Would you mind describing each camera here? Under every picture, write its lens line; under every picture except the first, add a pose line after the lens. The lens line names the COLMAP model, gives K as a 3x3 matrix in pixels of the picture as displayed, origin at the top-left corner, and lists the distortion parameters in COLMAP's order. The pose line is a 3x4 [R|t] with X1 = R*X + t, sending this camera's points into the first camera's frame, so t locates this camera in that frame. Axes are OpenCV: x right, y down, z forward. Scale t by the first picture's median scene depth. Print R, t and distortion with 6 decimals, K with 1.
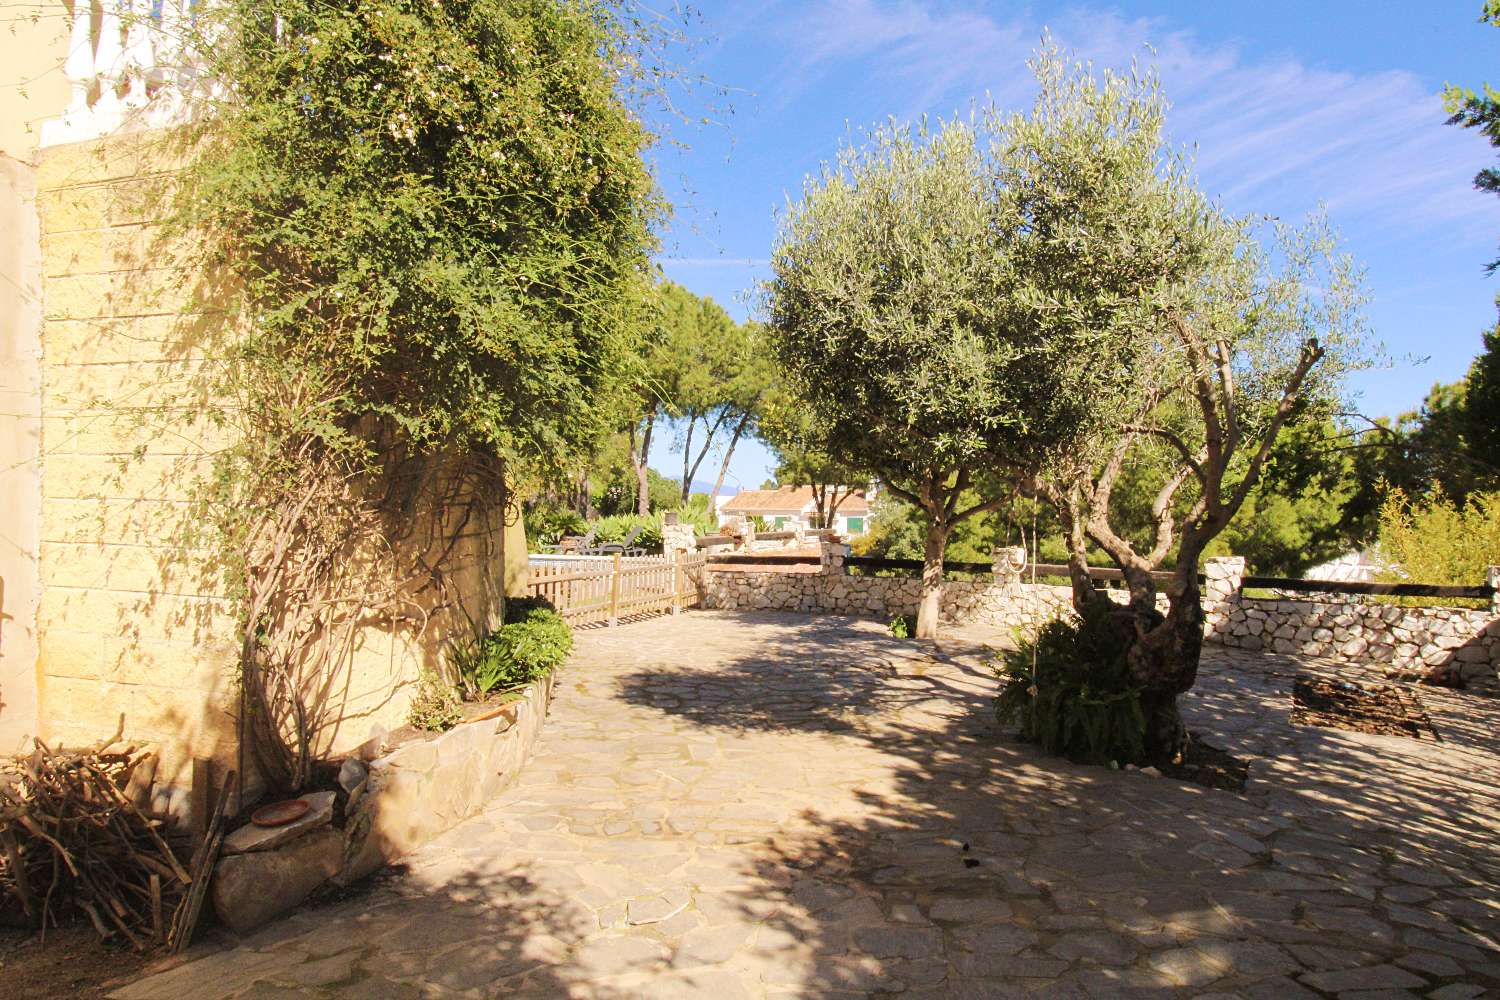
lens RADIAL K [[905.4, 0, 752.9], [0, 905.4, 500.9], [0, 0, 1]] dist [-0.004884, -0.000555]
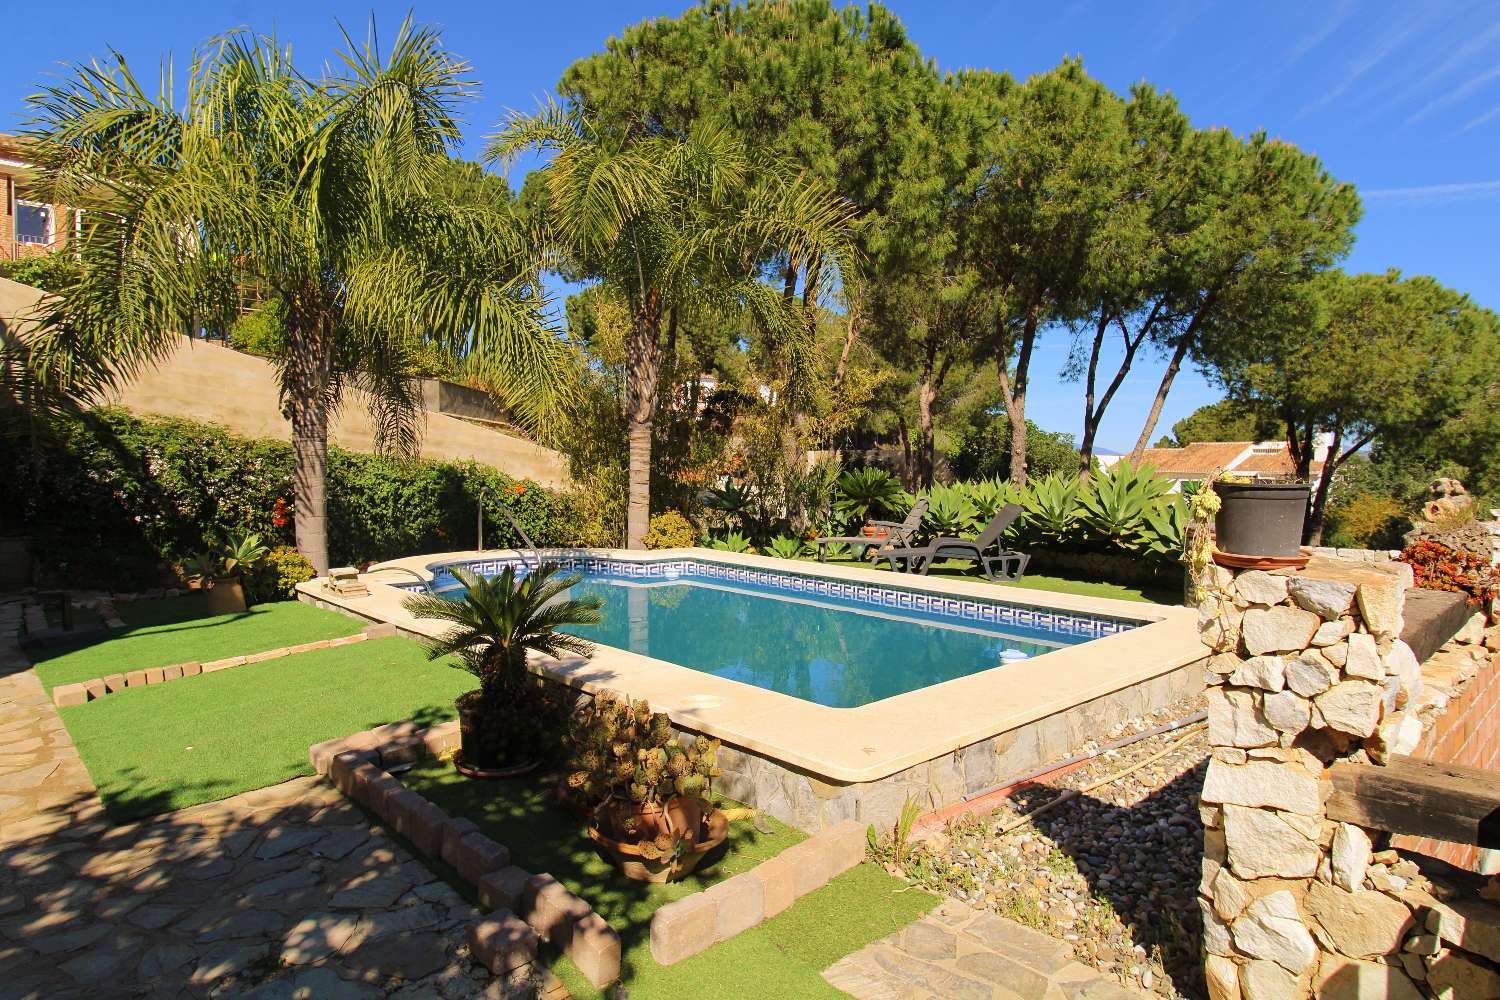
lens RADIAL K [[901.7, 0, 750.0], [0, 901.7, 497.9], [0, 0, 1]] dist [0.001557, 0.000149]
pose [[0.920490, 0.016848, -0.390404, -0.053879], [-0.001846, 0.999246, 0.038771, 0.005157], [0.390763, -0.034968, 0.919827, 0.404106]]
